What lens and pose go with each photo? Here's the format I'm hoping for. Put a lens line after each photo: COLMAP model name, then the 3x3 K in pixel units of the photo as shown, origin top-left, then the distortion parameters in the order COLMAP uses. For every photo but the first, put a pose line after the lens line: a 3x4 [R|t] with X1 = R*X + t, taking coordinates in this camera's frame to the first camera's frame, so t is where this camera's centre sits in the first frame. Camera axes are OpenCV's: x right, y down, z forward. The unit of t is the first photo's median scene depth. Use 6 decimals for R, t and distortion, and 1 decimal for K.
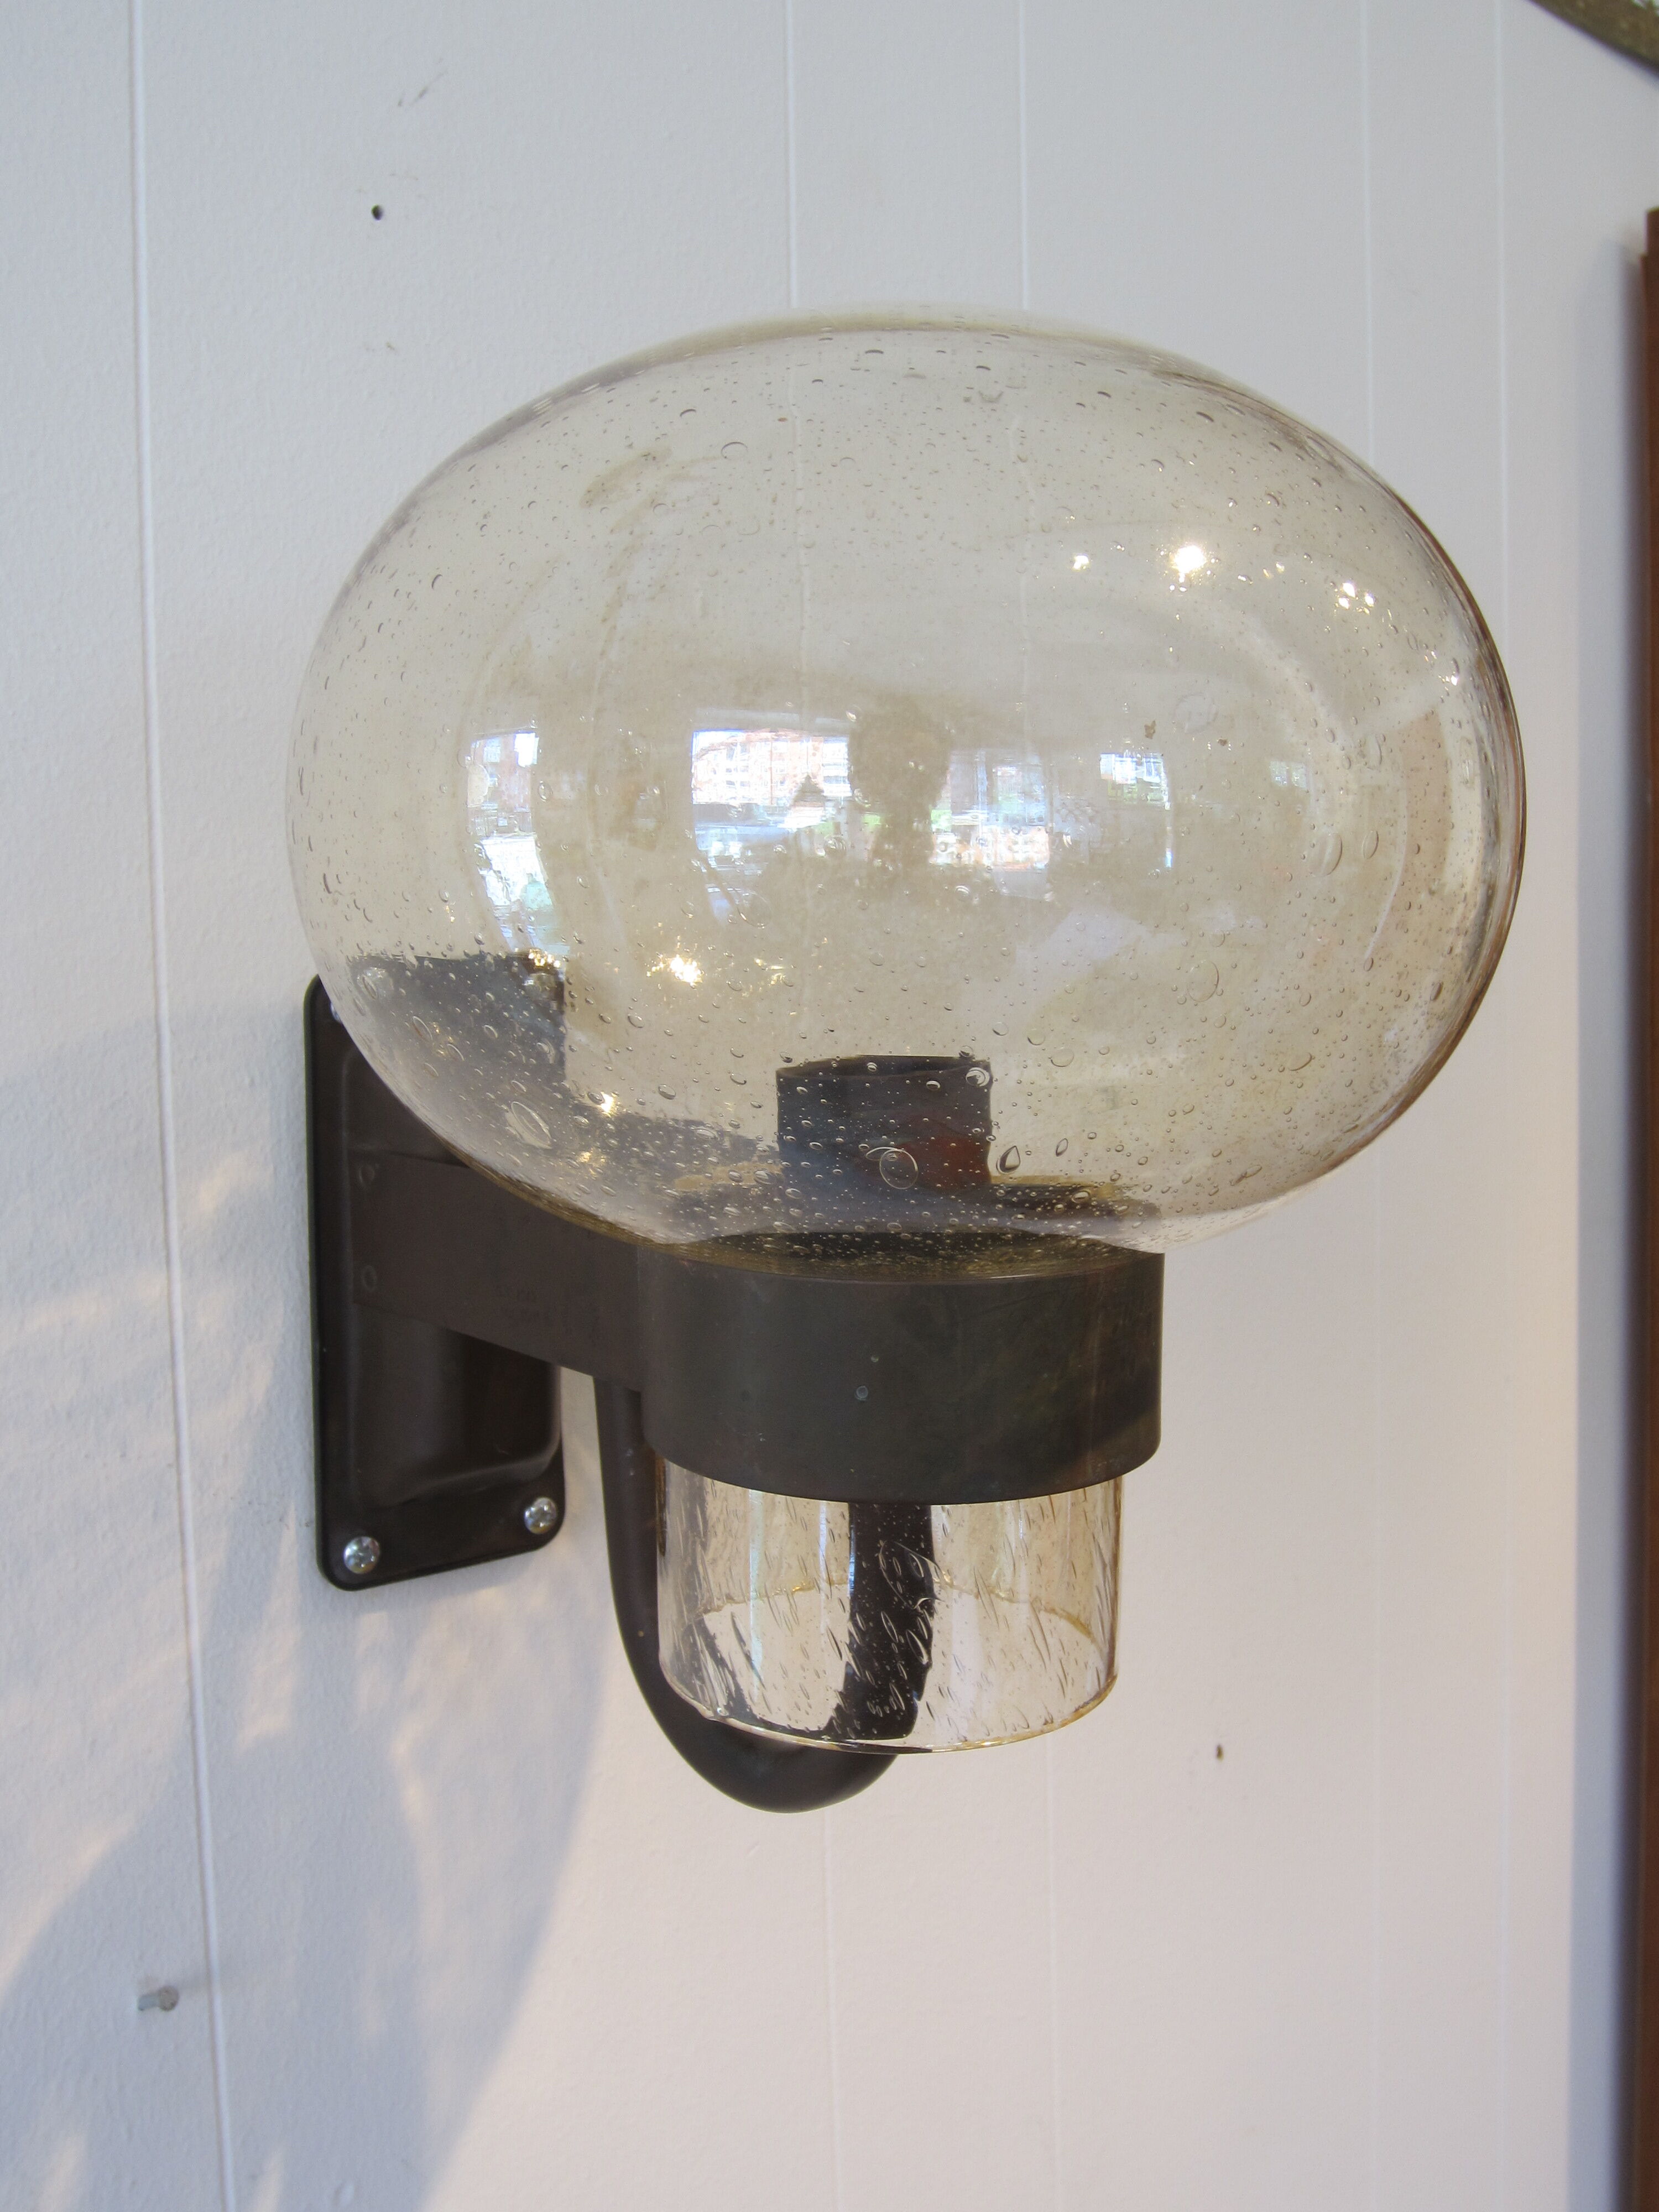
lens RADIAL K [[2110.8, 0, 846.3], [0, 2110.8, 1106.8], [0, 0, 1]] dist [-0.056896, 0.000000]
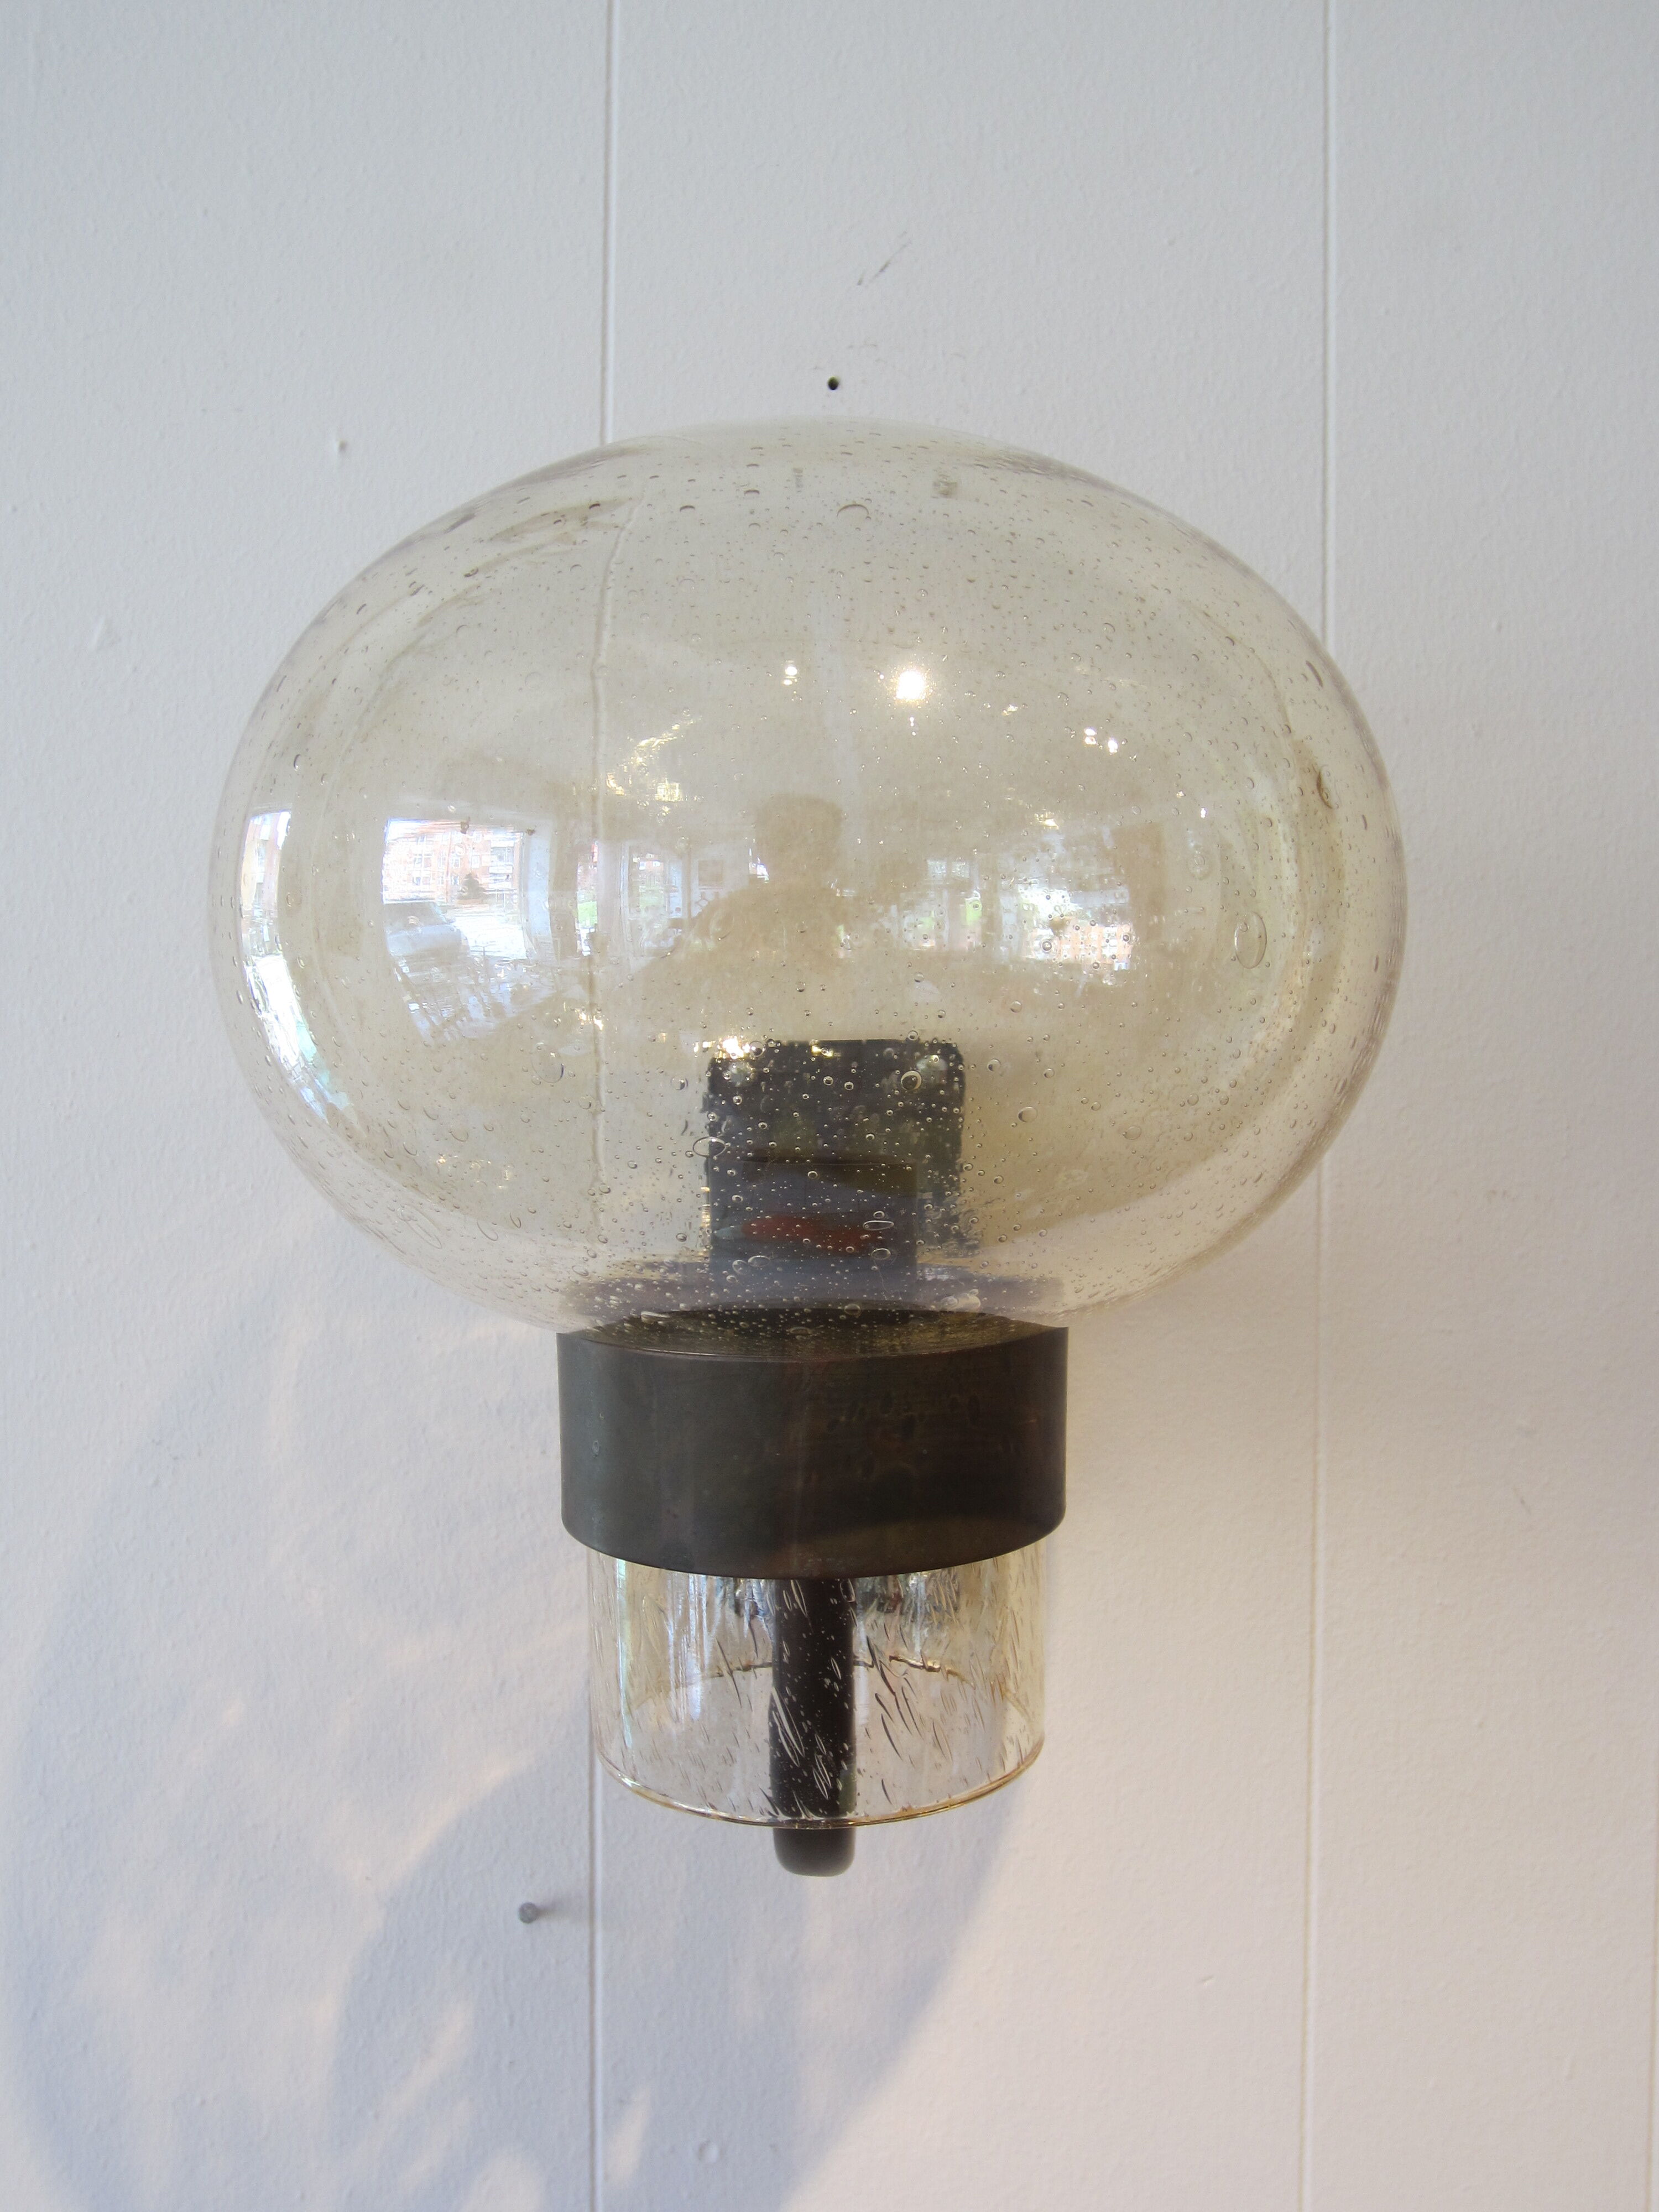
lens RADIAL K [[2110.8, 0, 824.7], [0, 2110.8, 1107.3], [0, 0, 1]] dist [-0.056896, 0.000000]
pose [[0.741858, 0.032894, -0.669750, 0.566505], [-0.065037, 0.997617, -0.023043, -0.014190], [0.667396, 0.060653, 0.742229, 0.188851]]
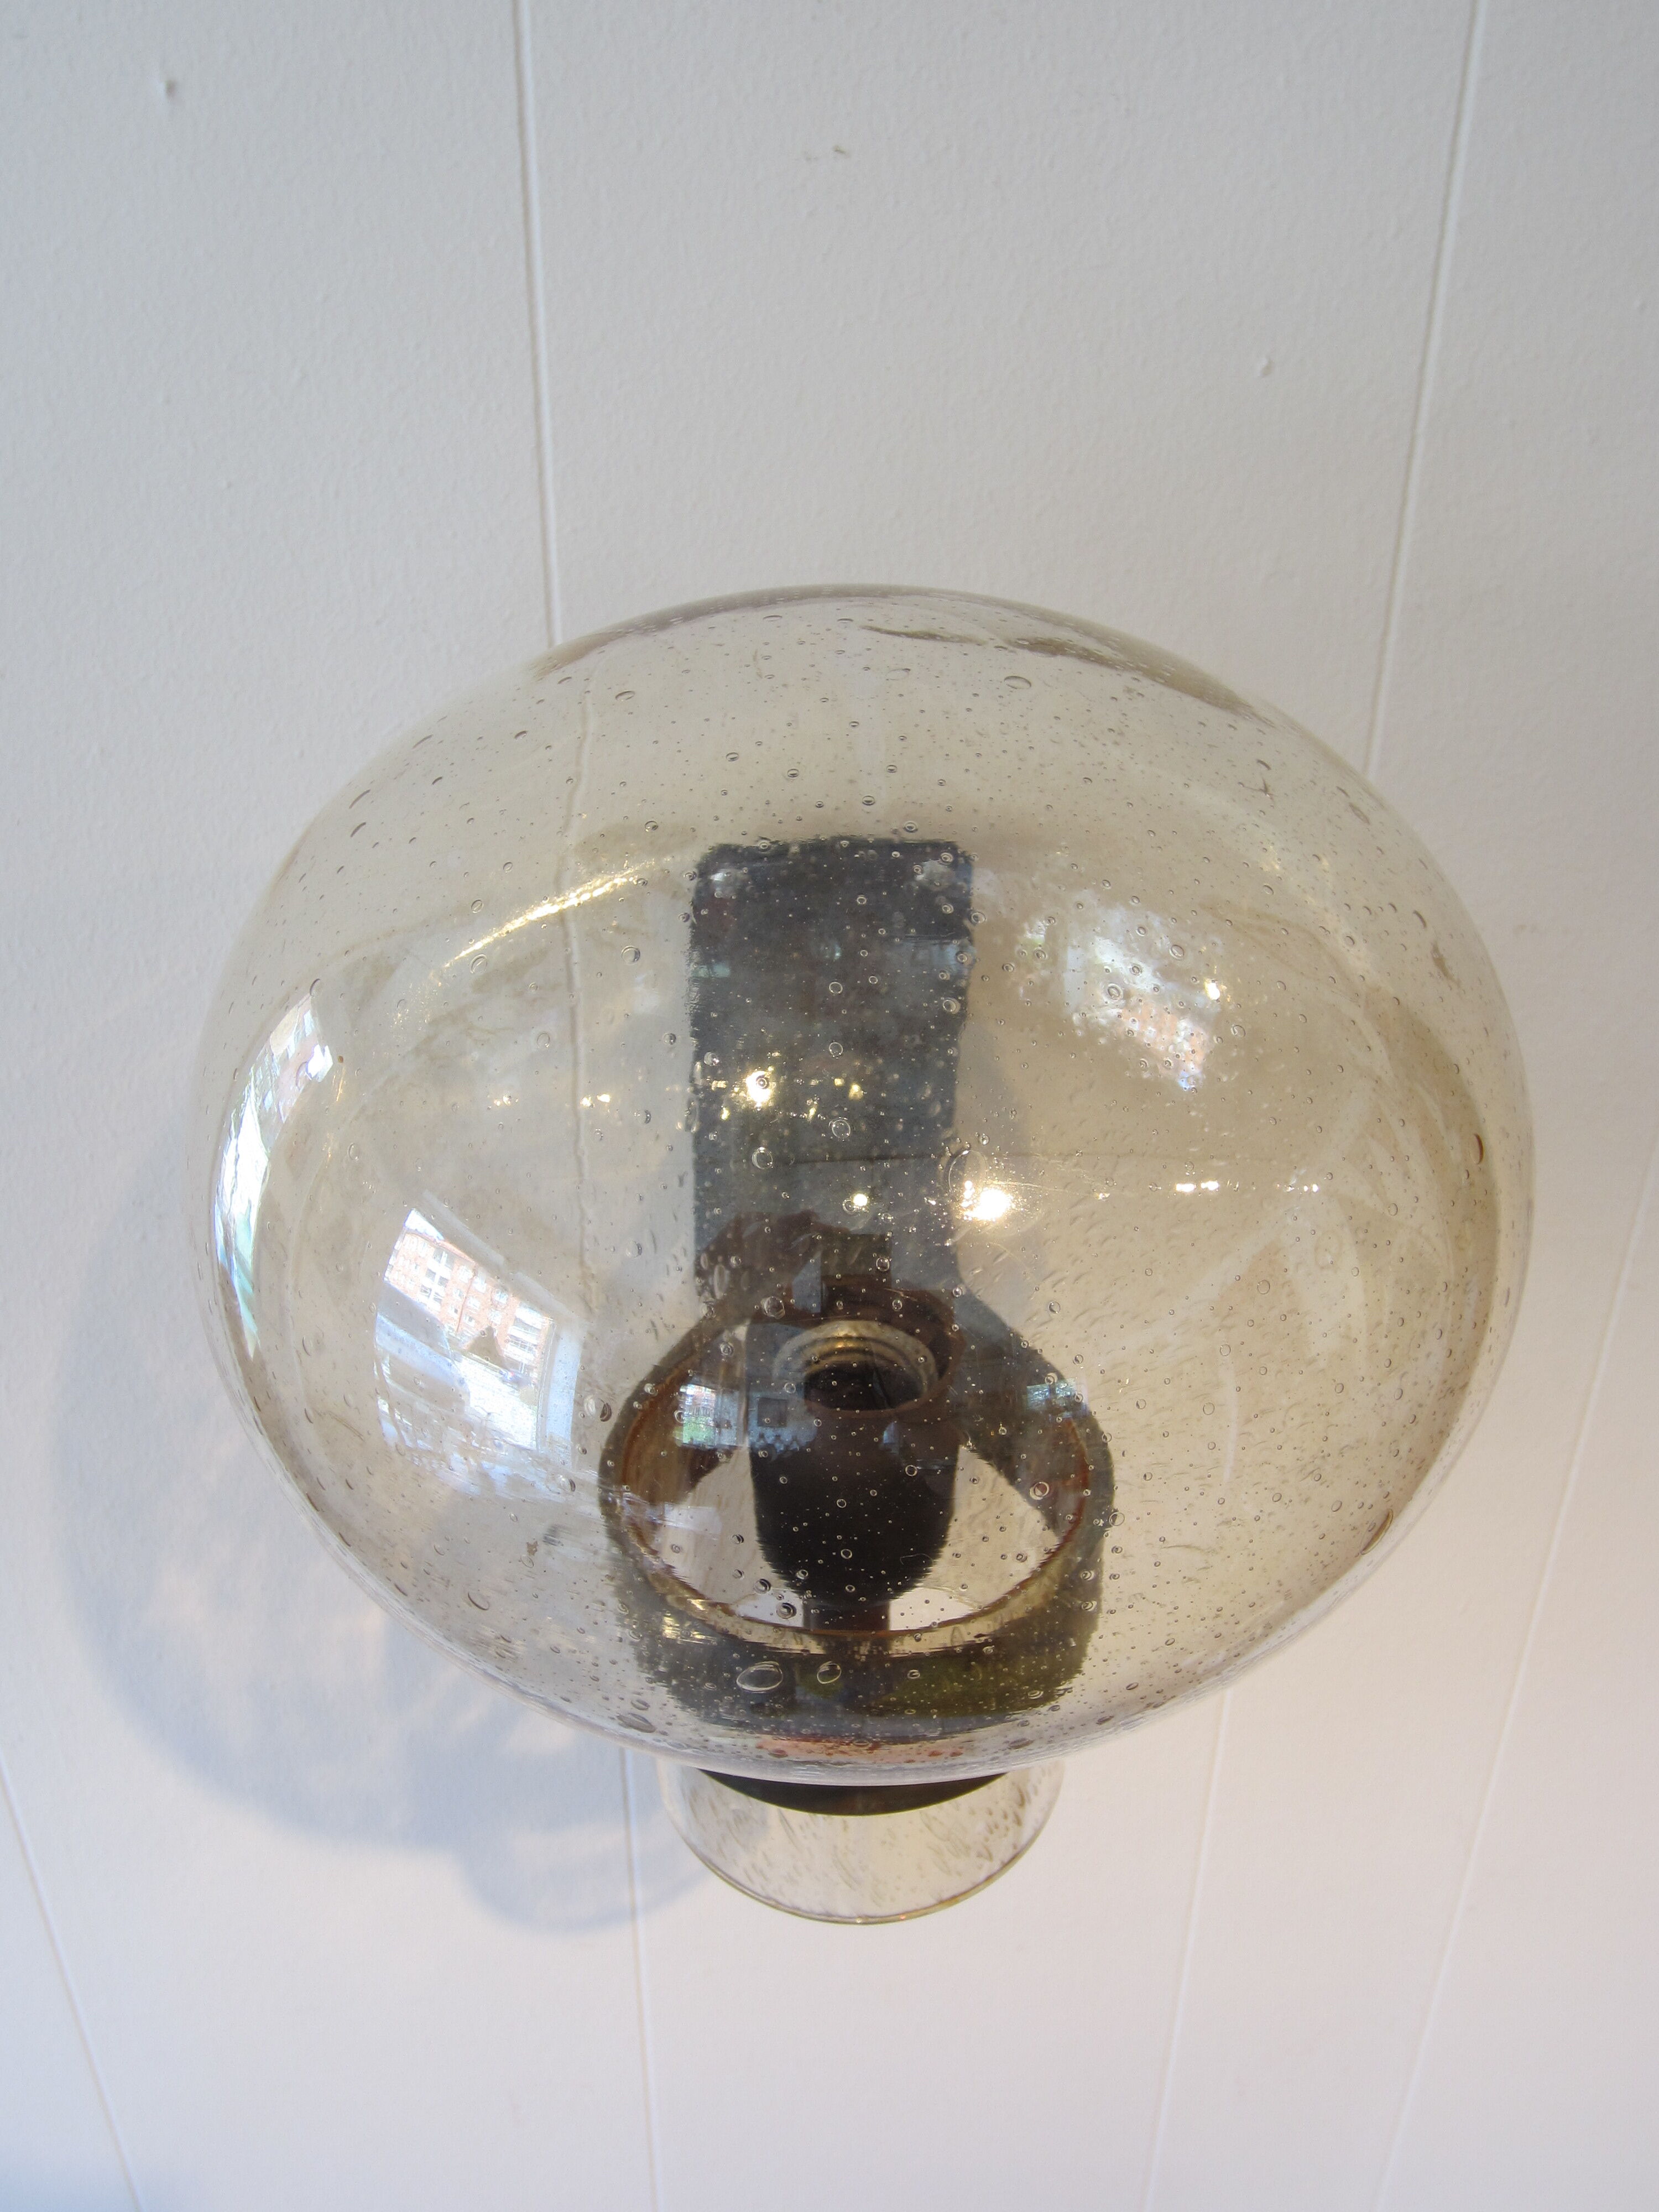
lens RADIAL K [[2110.8, 0, 841.6], [0, 2110.8, 1090.2], [0, 0, 1]] dist [-0.056896, 0.000000]
pose [[0.777906, 0.352404, -0.520263, 0.383947], [-0.065418, 0.868861, 0.490714, -0.473002], [0.624966, -0.347695, 0.698946, 0.281806]]
